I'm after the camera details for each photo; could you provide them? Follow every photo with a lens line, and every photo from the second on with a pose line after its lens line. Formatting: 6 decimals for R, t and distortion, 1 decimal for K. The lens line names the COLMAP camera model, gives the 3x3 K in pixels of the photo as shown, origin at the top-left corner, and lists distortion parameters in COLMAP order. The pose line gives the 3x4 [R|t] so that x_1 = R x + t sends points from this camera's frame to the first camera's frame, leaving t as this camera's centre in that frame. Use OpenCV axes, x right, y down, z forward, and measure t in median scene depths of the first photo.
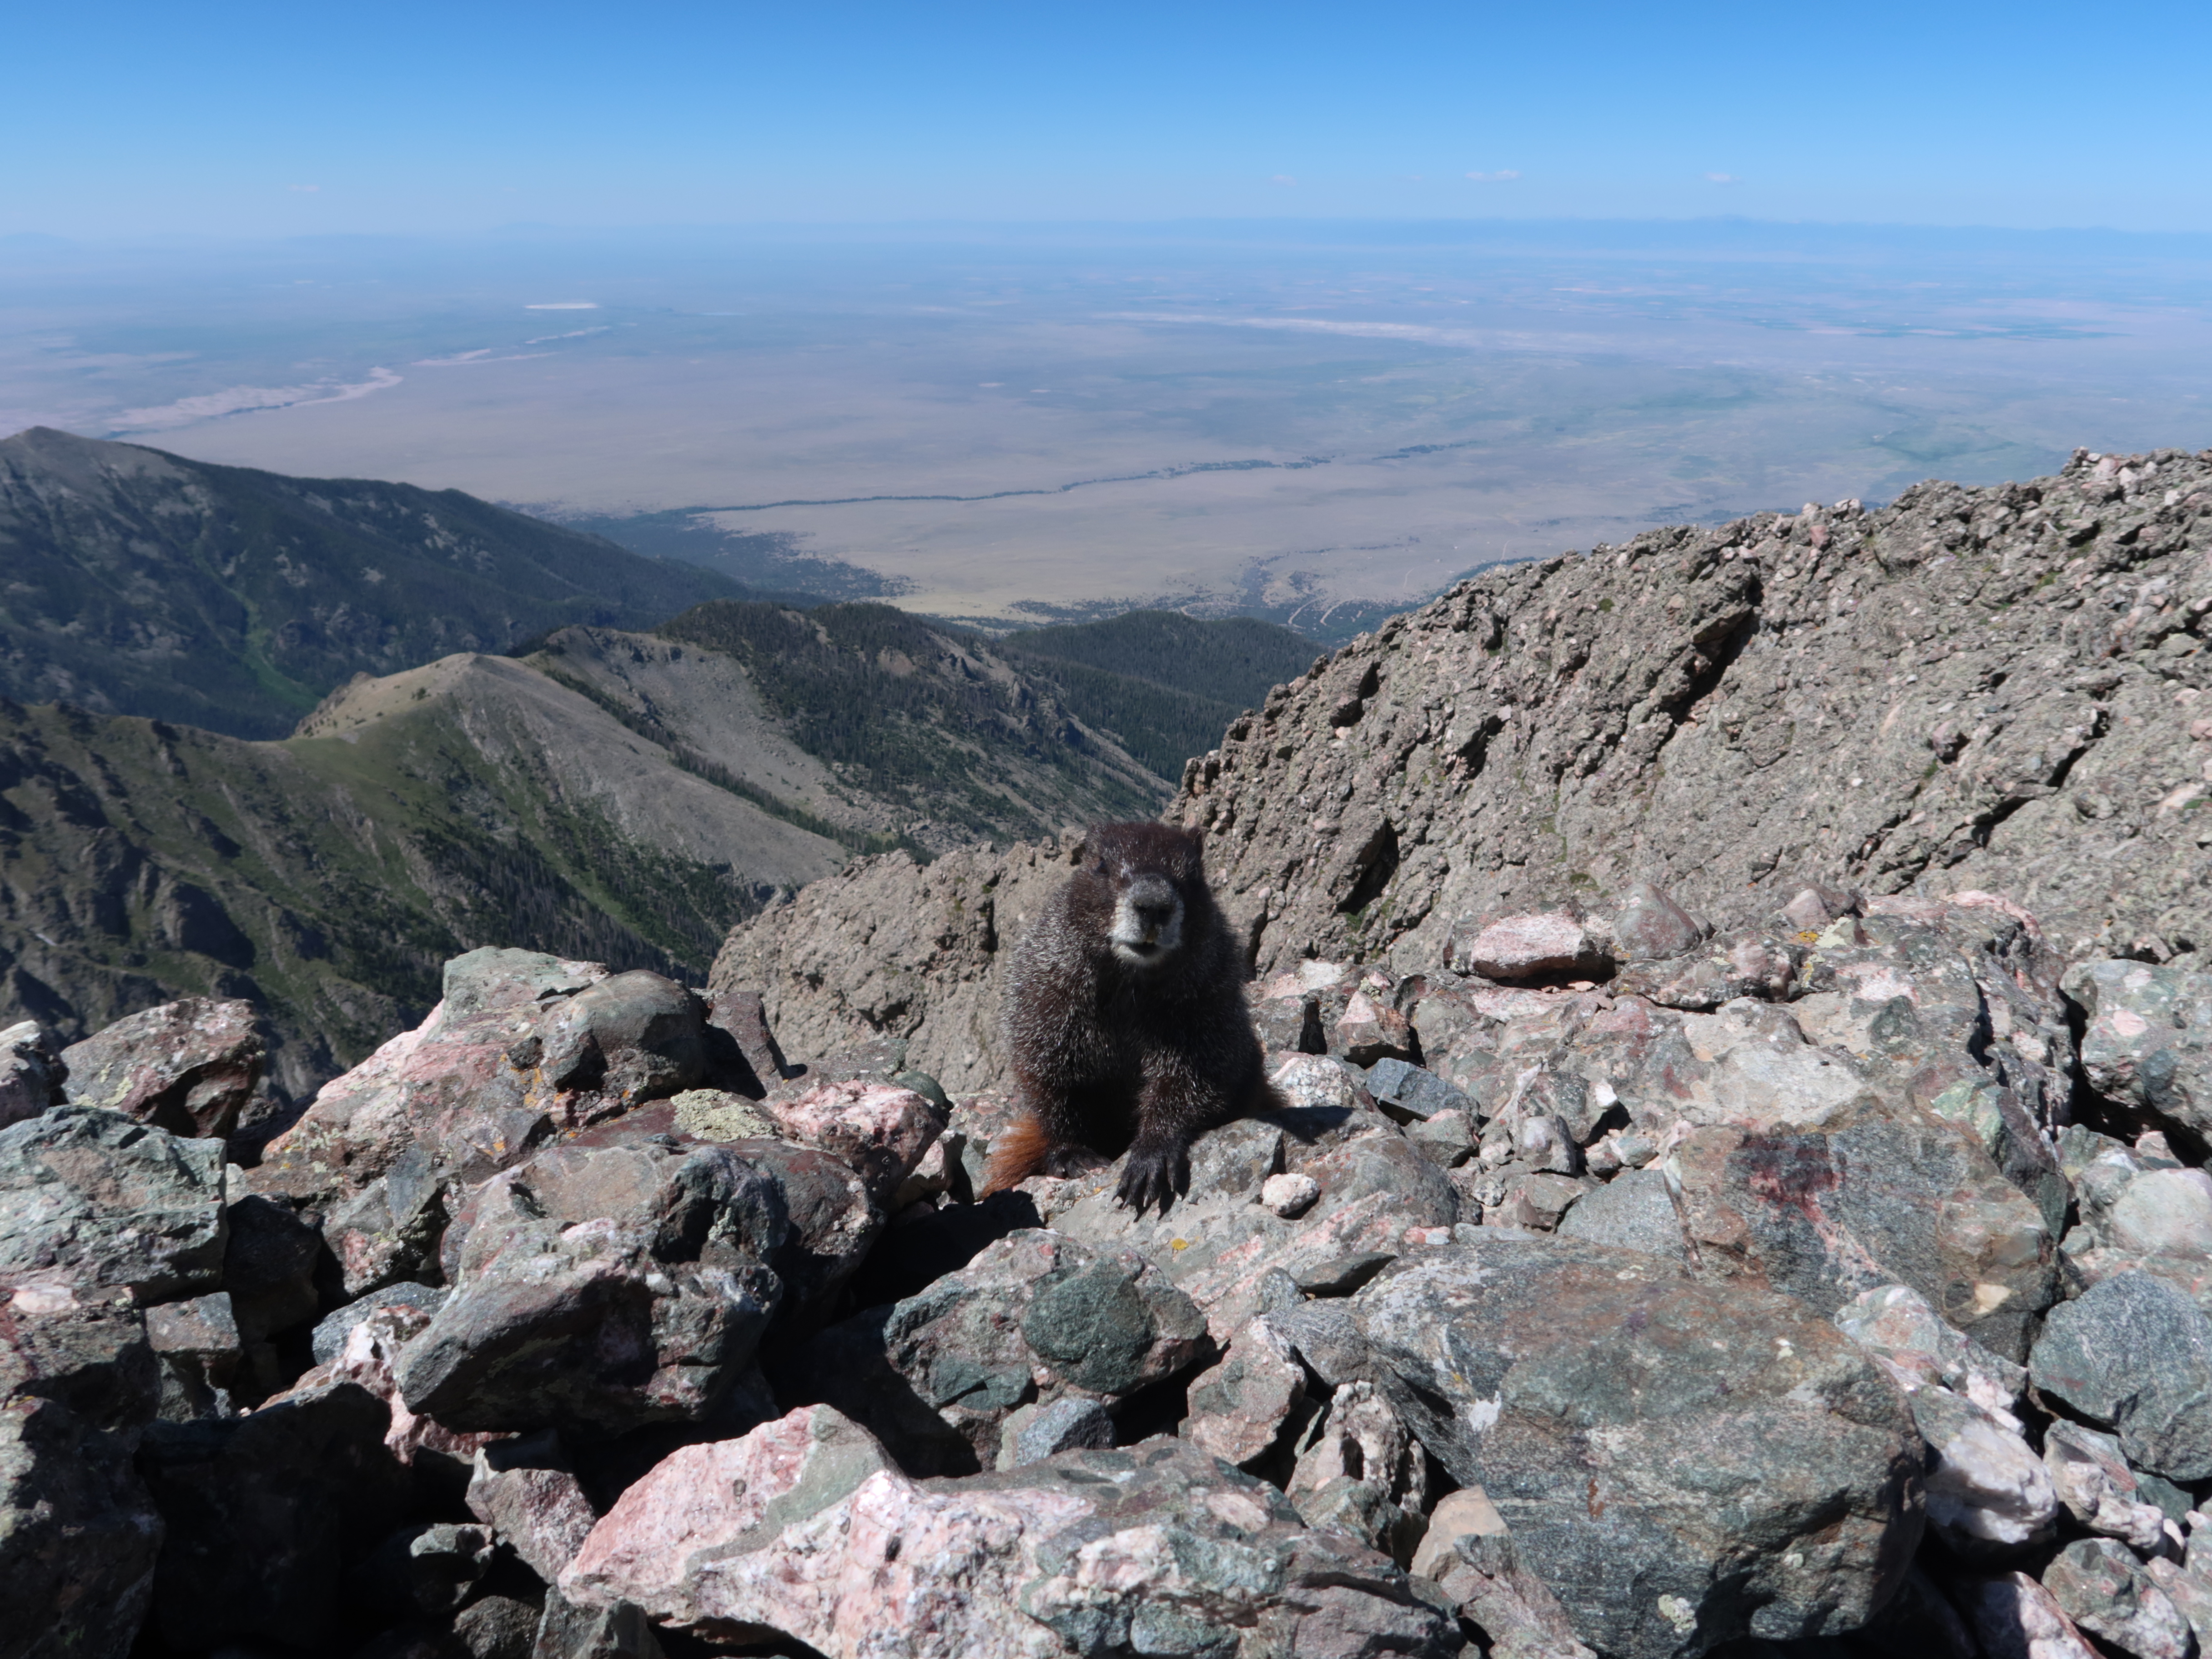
lens RADIAL K [[1738.7, 0, 1108.8], [0, 1738.7, 811.7], [0, 0, 1]] dist [-0.003560, 0.006490]
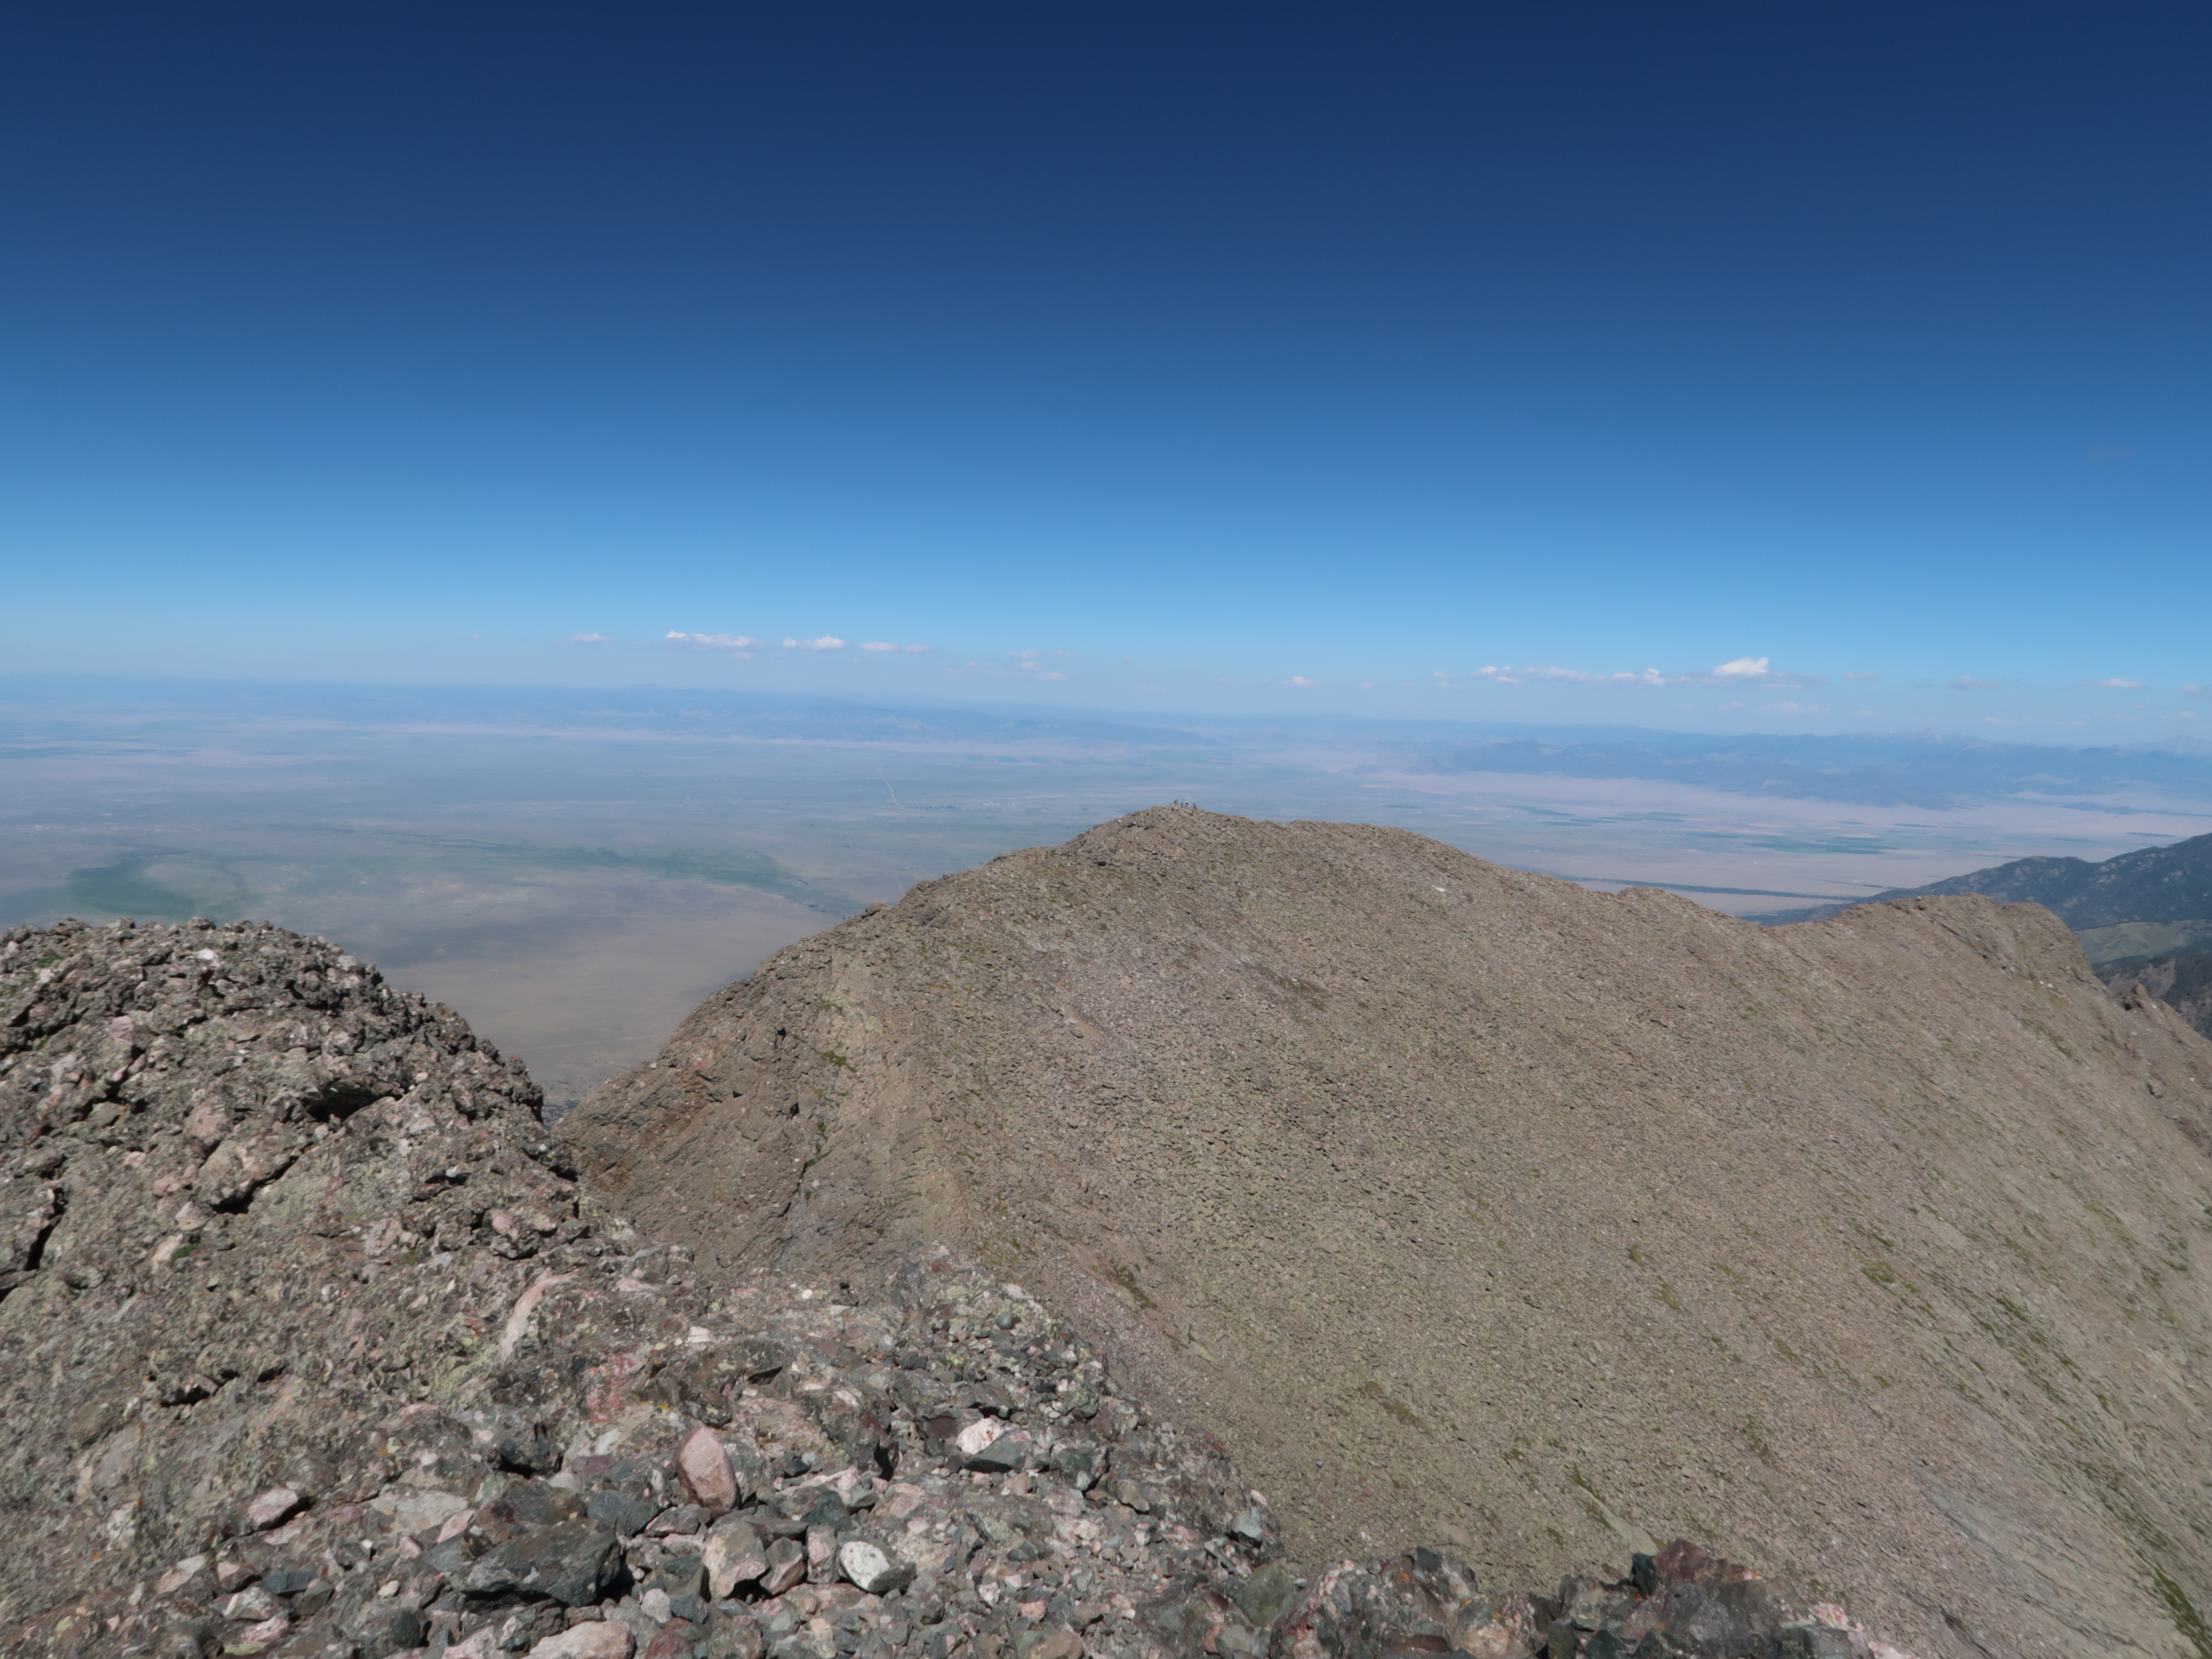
lens RADIAL K [[1738.7, 0, 1108.1], [0, 1738.7, 825.7], [0, 0, 1]] dist [-0.003560, 0.006490]
pose [[0.427064, -0.074232, 0.901169, -0.114680], [0.281689, 0.957952, -0.054583, -0.031086], [-0.859225, 0.277160, 0.430018, -0.101001]]
